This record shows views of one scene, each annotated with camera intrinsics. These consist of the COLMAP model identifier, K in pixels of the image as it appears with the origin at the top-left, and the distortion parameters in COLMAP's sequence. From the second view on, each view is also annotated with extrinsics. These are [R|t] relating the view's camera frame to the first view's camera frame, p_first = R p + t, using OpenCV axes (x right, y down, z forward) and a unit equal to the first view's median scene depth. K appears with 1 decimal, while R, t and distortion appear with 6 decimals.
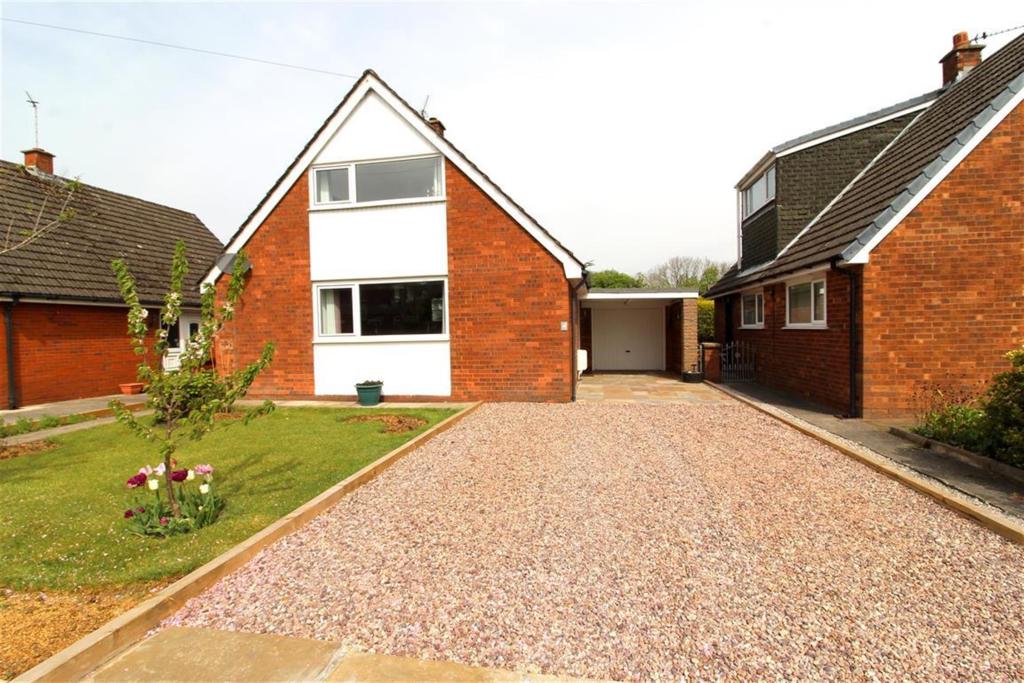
lens RADIAL K [[478.3, 0, 509.0], [0, 478.3, 344.2], [0, 0, 1]] dist [-0.015264, -0.005007]
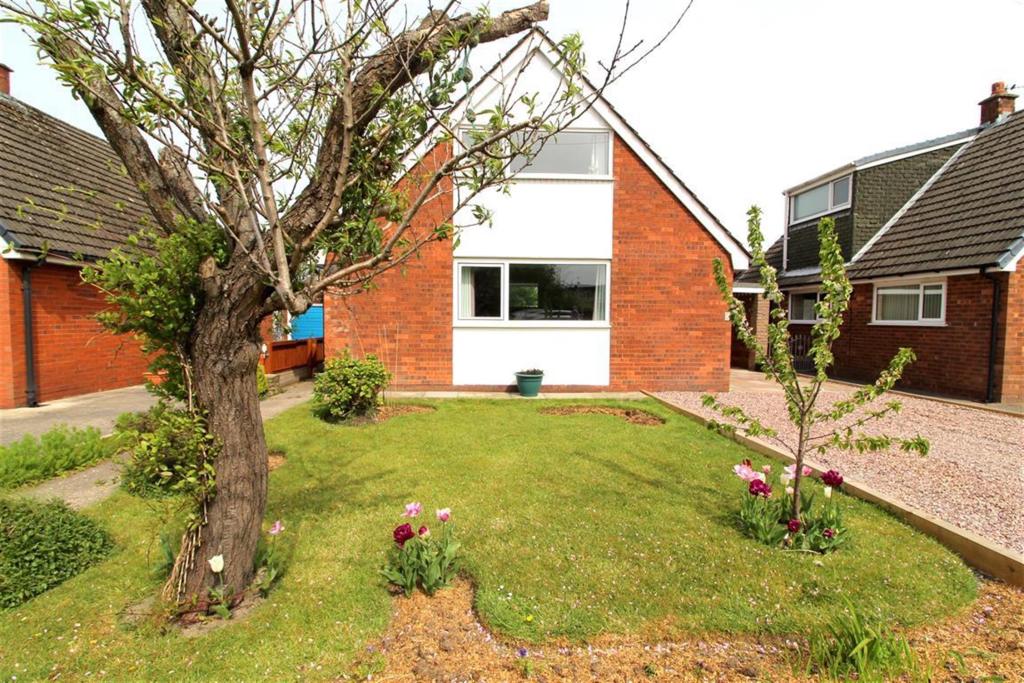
lens RADIAL K [[478.3, 0, 506.3], [0, 478.3, 343.9], [0, 0, 1]] dist [-0.015264, -0.005007]
pose [[0.972628, 0.016816, 0.231760, -0.545885], [-0.021797, 0.999583, 0.018949, 0.010836], [-0.231344, -0.023482, 0.972588, 0.117304]]
